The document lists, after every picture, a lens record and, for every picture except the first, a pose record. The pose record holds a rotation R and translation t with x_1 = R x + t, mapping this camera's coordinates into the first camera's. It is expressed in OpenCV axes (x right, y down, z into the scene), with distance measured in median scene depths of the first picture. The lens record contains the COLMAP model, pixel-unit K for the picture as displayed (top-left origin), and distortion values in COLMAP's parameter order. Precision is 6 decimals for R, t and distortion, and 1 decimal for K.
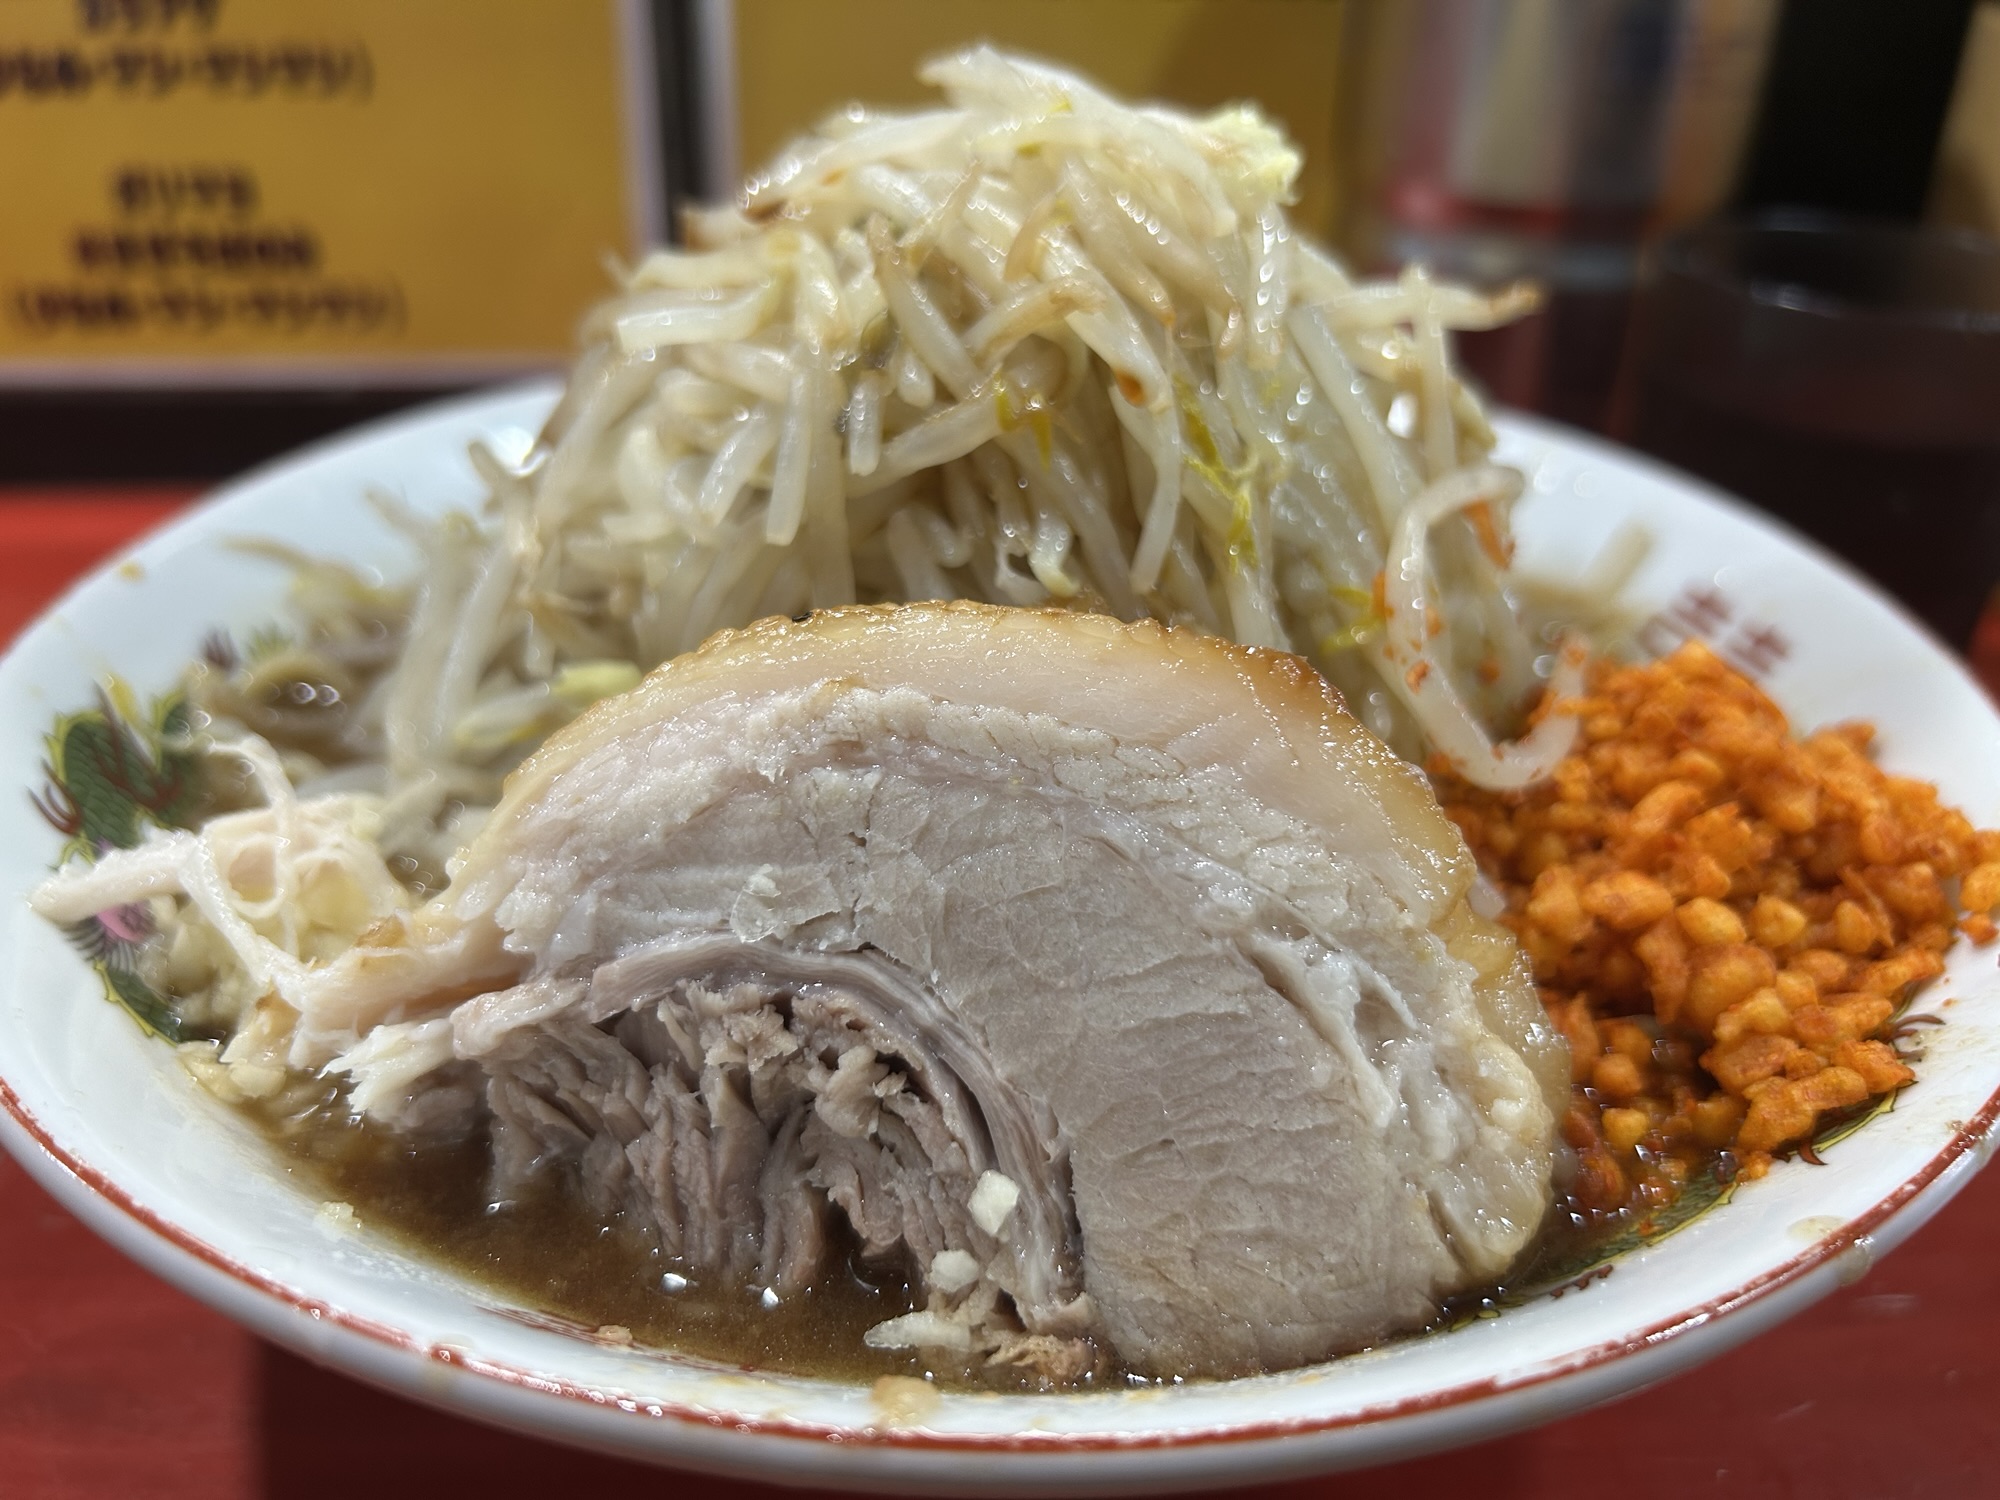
lens RADIAL K [[1519.8, 0, 995.2], [0, 1519.8, 706.8], [0, 0, 1]] dist [0.019088, -0.053114]
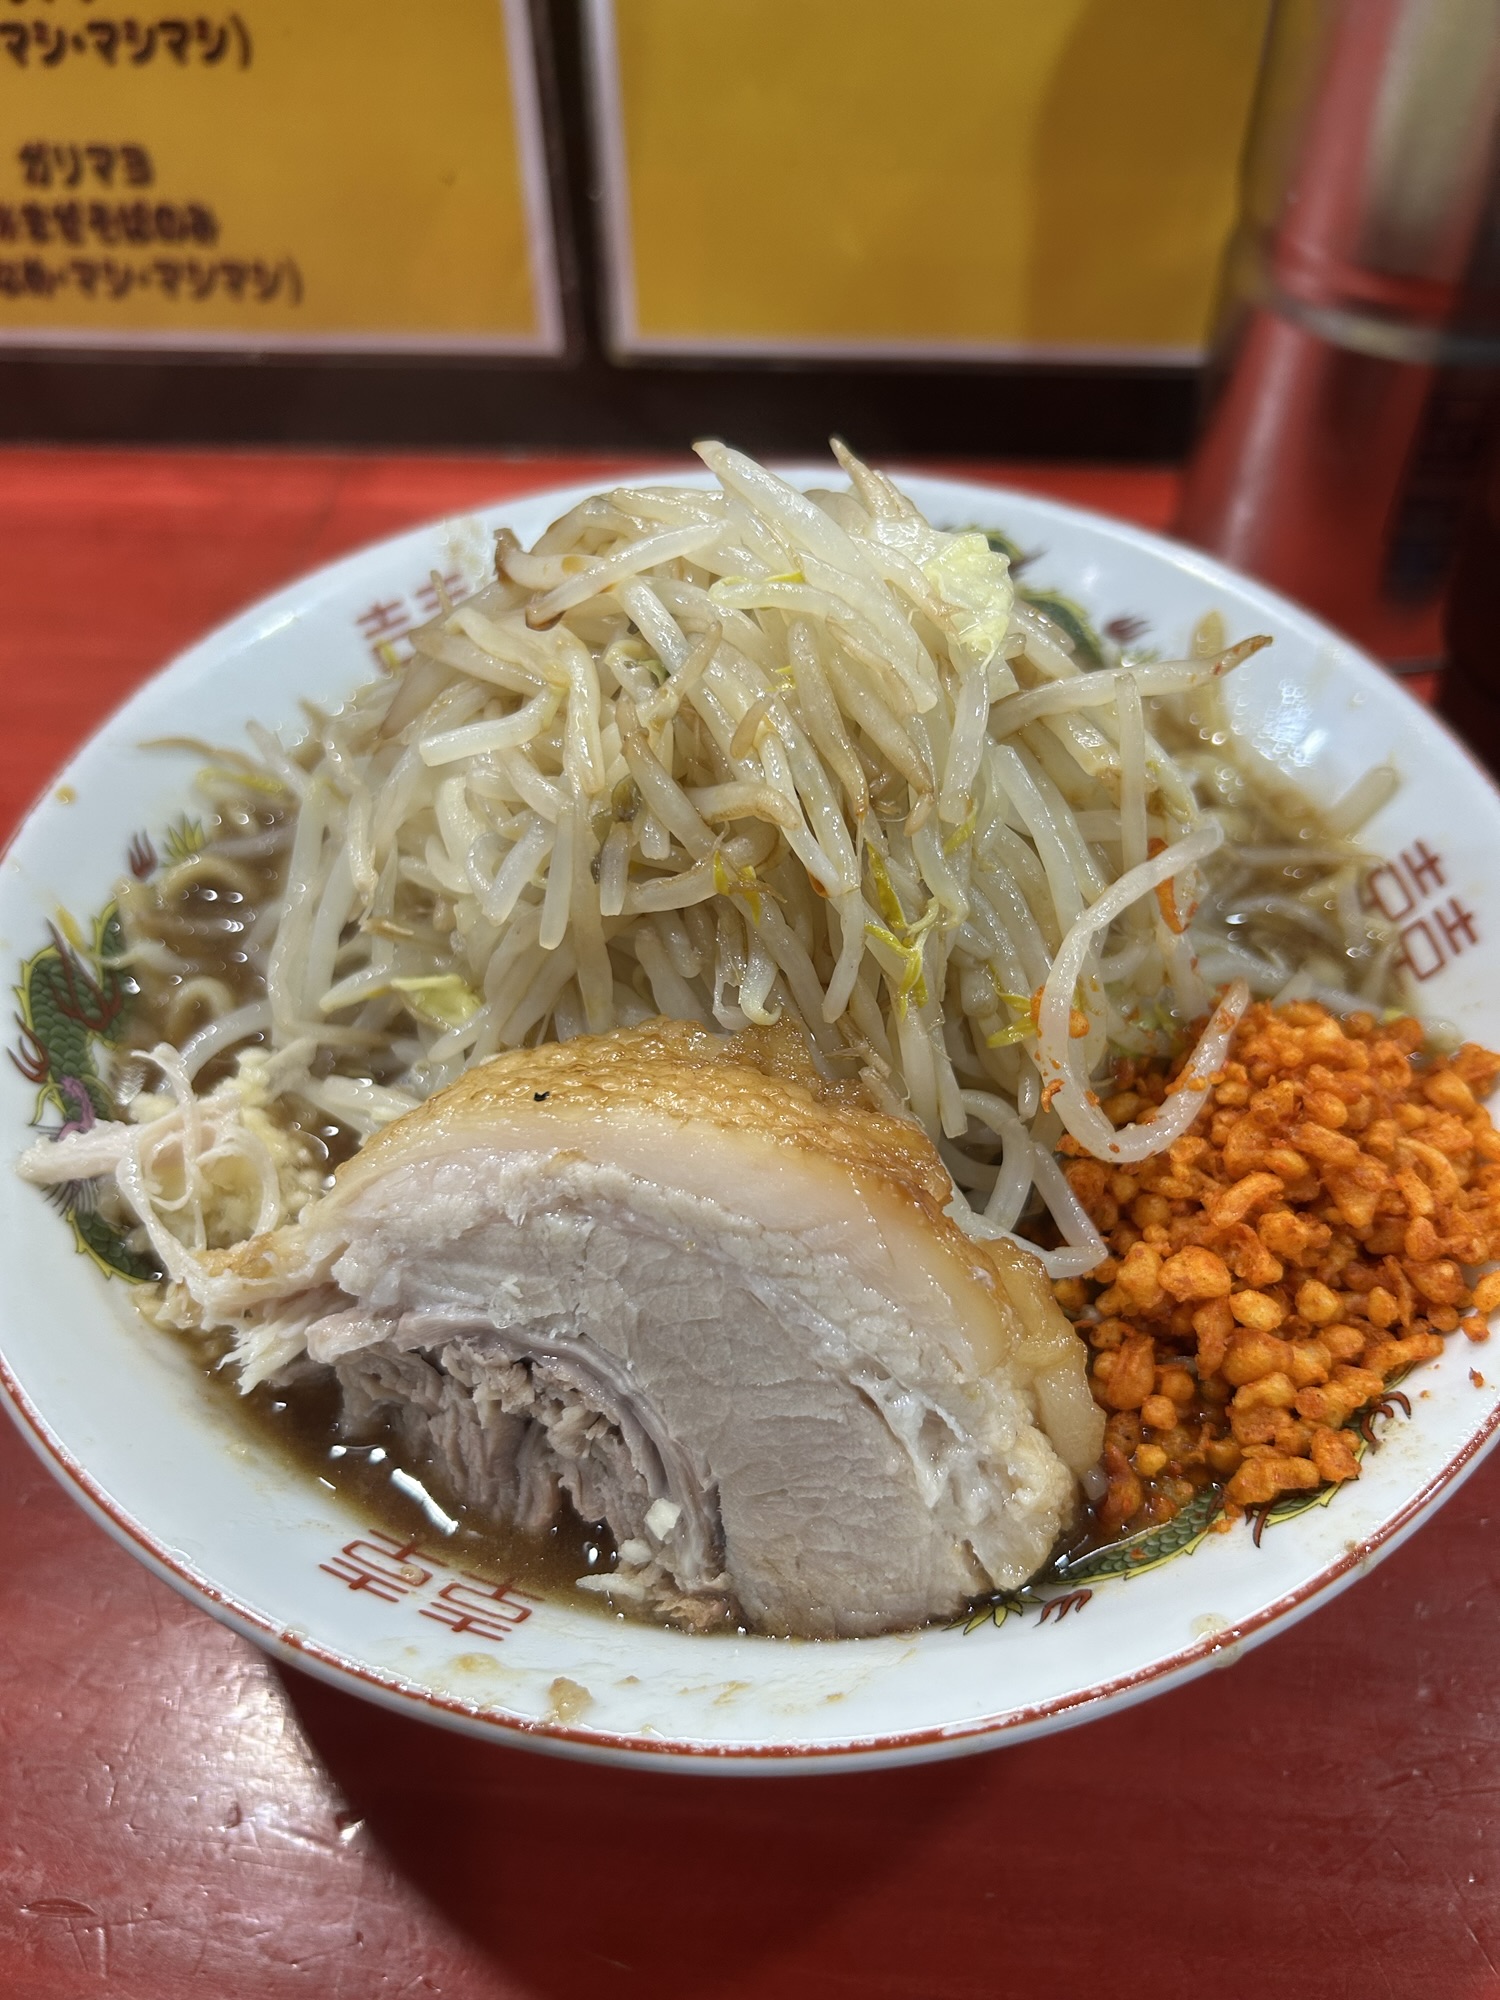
lens RADIAL K [[1519.8, 0, 782.8], [0, 1519.8, 897.9], [0, 0, 1]] dist [0.019088, -0.053114]
pose [[0.992760, 0.067988, -0.099023, 0.207496], [-0.033926, 0.949536, 0.311818, -0.665207], [0.115225, -0.306201, 0.944968, -0.178232]]
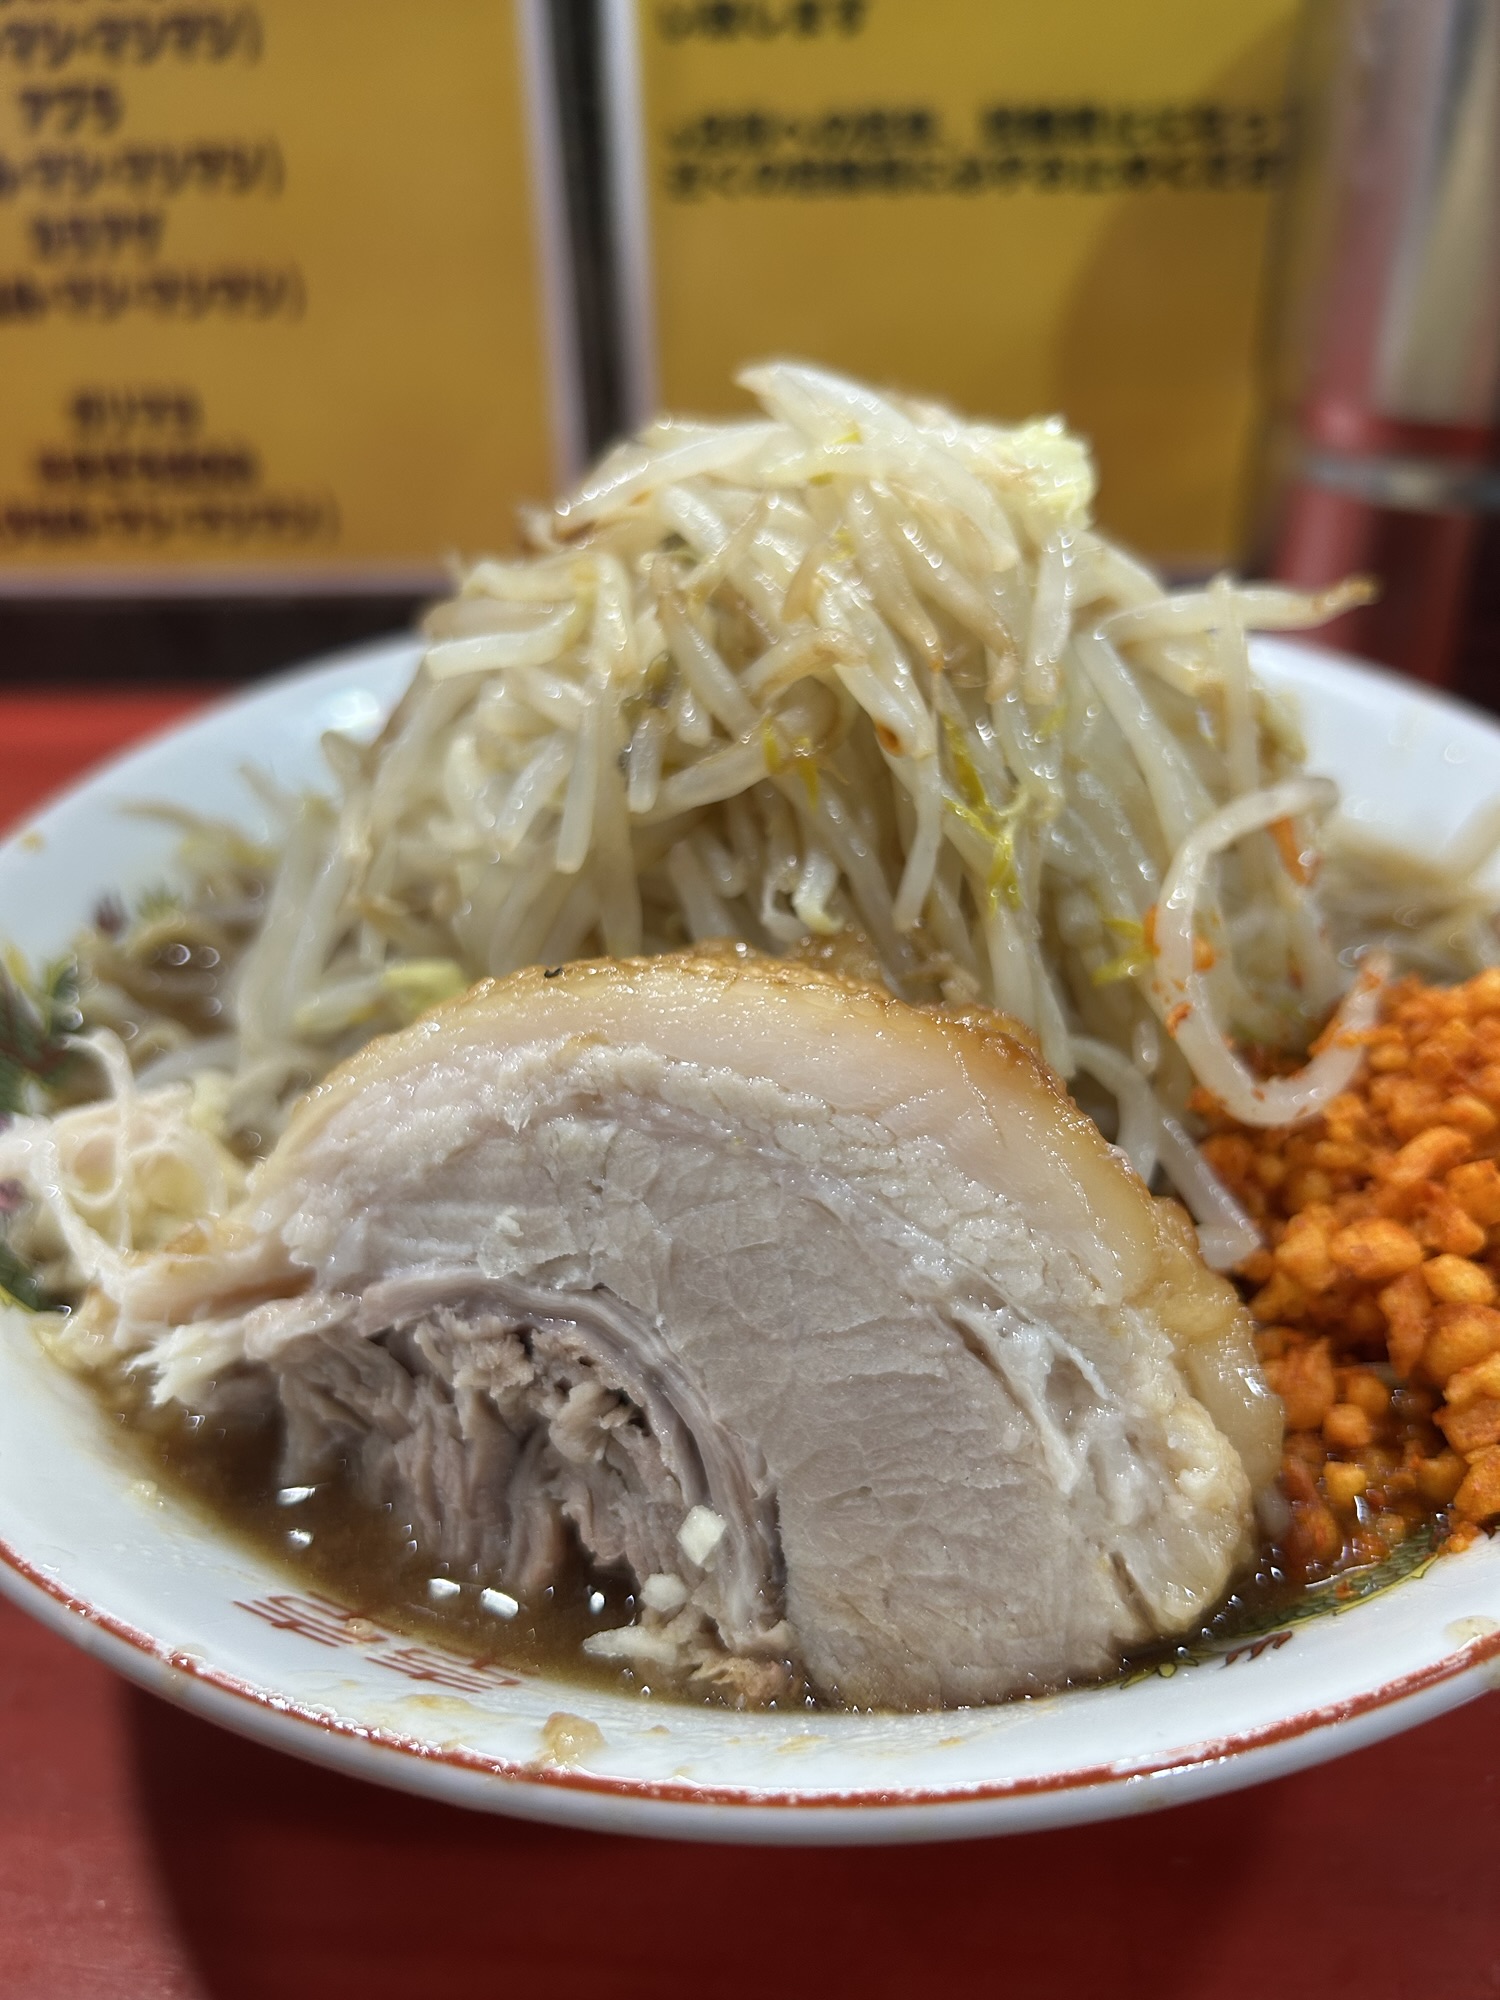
lens RADIAL K [[1521.4, 0, 796.2], [0, 1521.4, 945.8], [0, 0, 1]] dist [0.004224, -0.040962]
pose [[0.992986, 0.027771, -0.114923, 0.169578], [-0.020377, 0.997676, 0.065025, -0.155634], [0.116461, -0.062227, 0.991244, -0.036392]]
